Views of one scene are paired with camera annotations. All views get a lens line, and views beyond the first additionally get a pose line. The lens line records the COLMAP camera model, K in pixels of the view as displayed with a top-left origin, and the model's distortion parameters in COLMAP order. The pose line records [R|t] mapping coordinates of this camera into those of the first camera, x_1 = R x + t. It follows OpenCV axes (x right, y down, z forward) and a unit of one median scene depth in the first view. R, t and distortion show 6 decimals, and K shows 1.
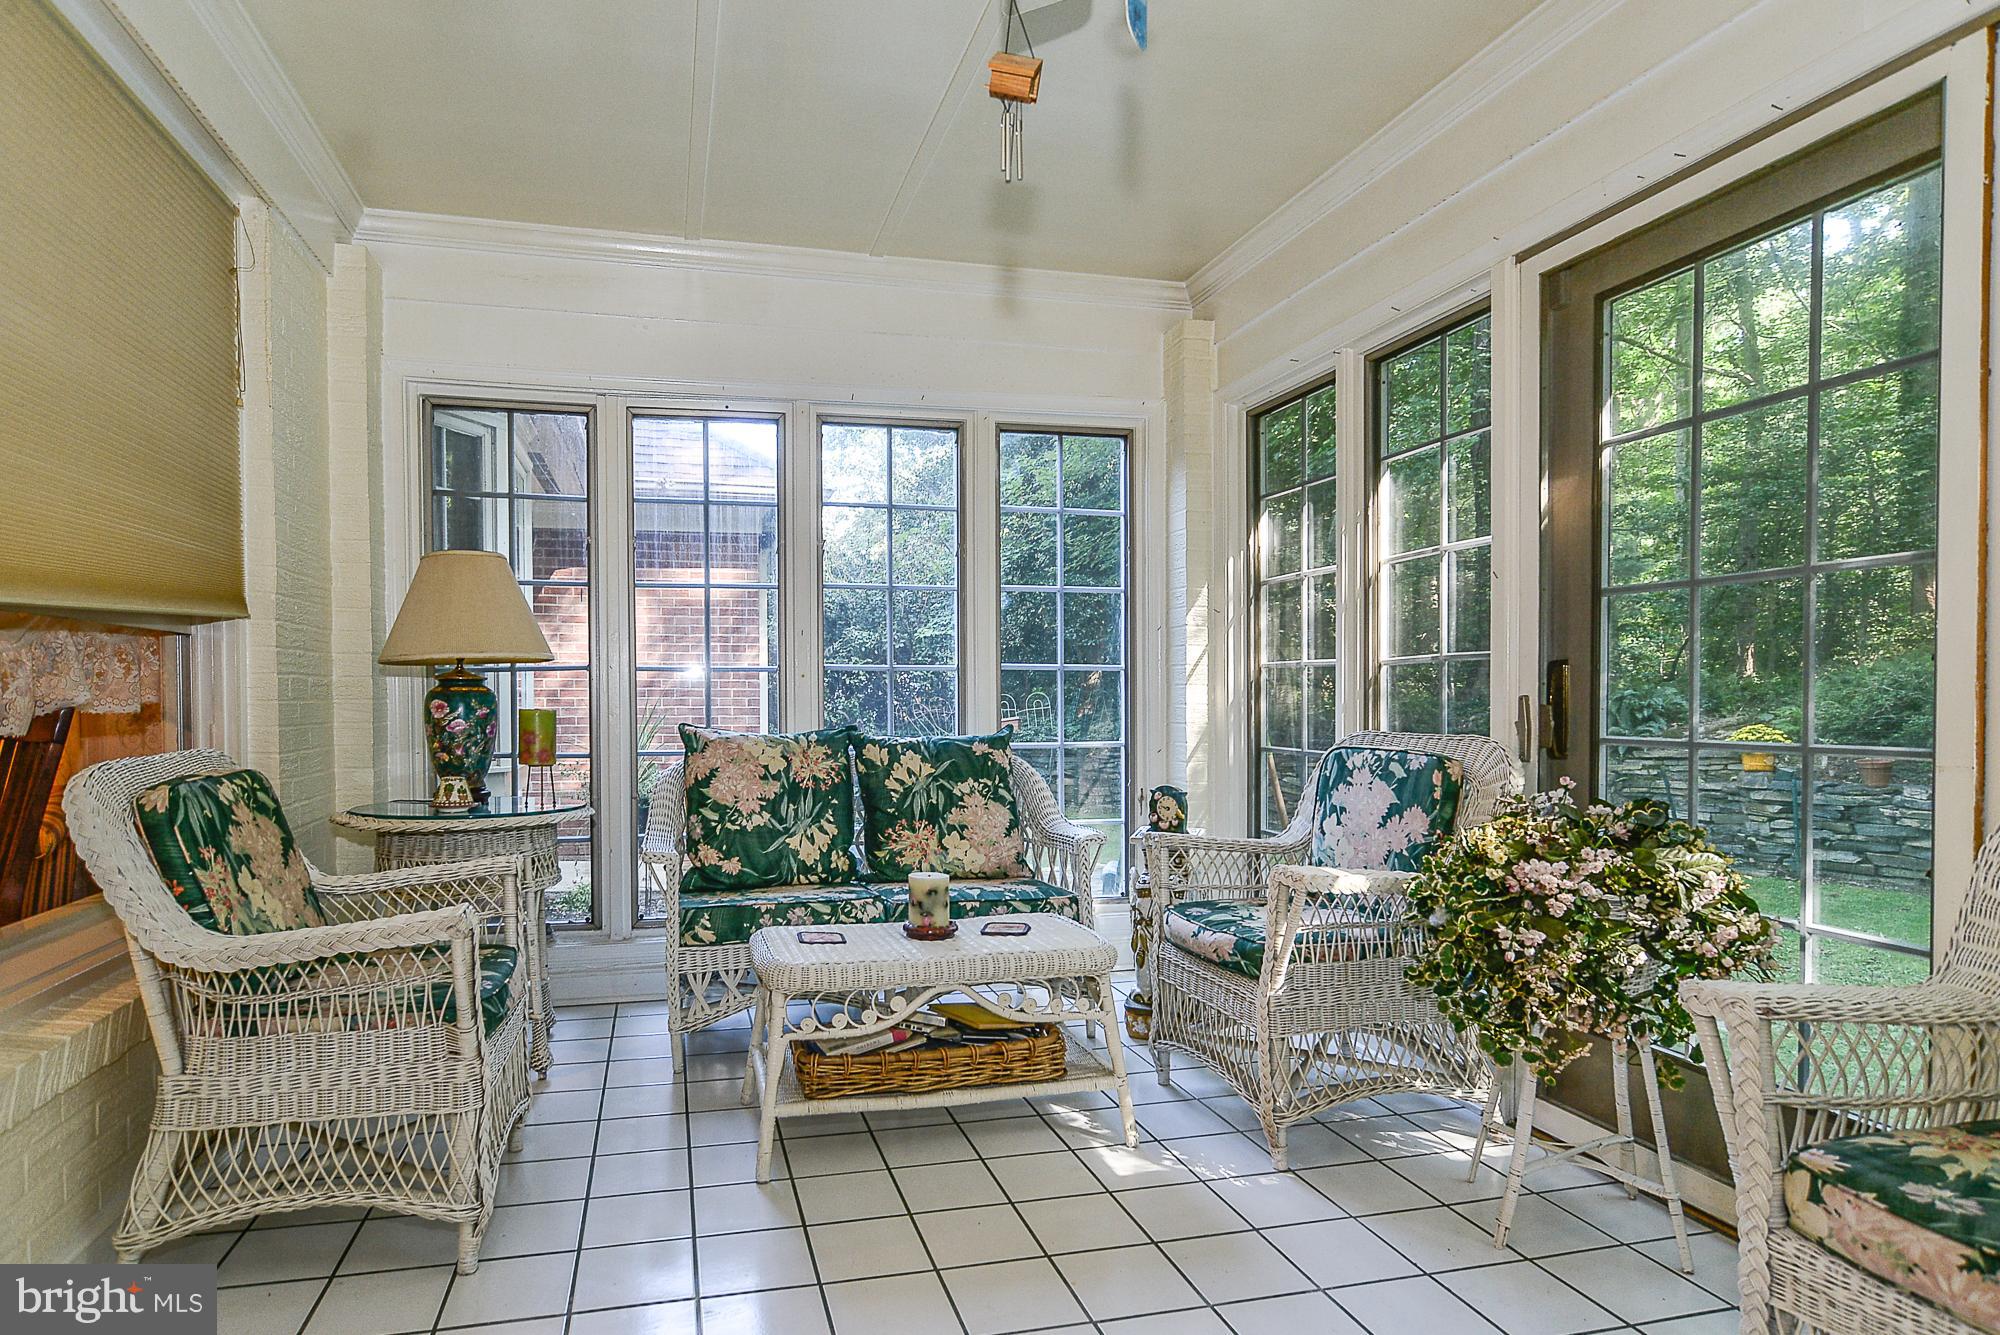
lens RADIAL K [[1100.7, 0, 994.7], [0, 1100.7, 718.8], [0, 0, 1]] dist [-0.020839, 0.000566]
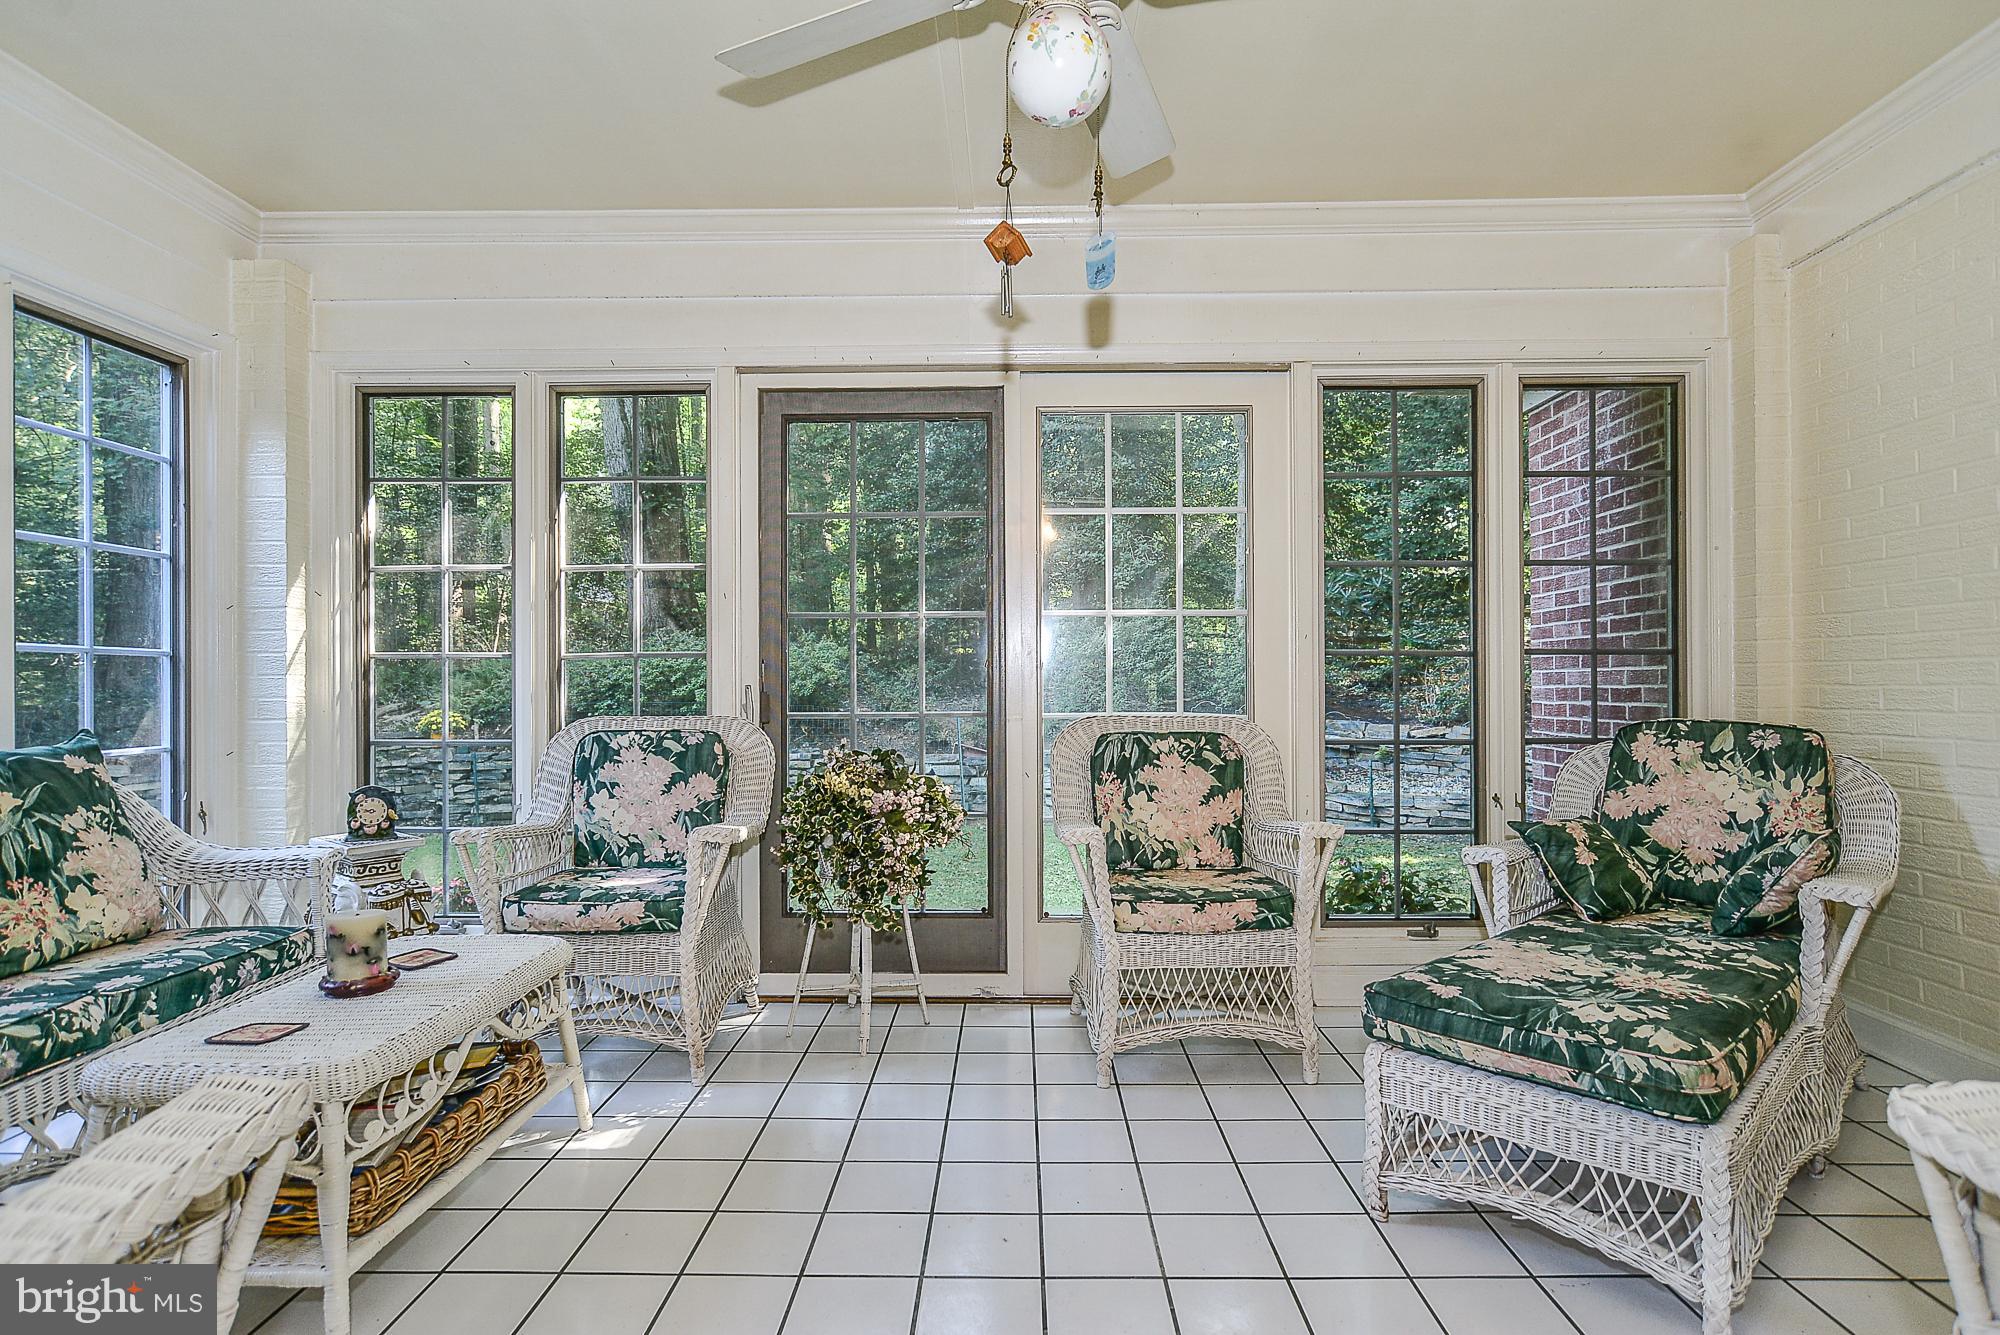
lens RADIAL K [[989.1, 0, 1000.0], [0, 989.1, 667.5], [0, 0, 1]] dist [-0.002519, -0.000283]
pose [[0.256937, 0.014224, 0.966323, -0.560562], [0.022693, 0.999527, -0.020747, -0.009390], [-0.966162, 0.027259, 0.256493, 0.320515]]
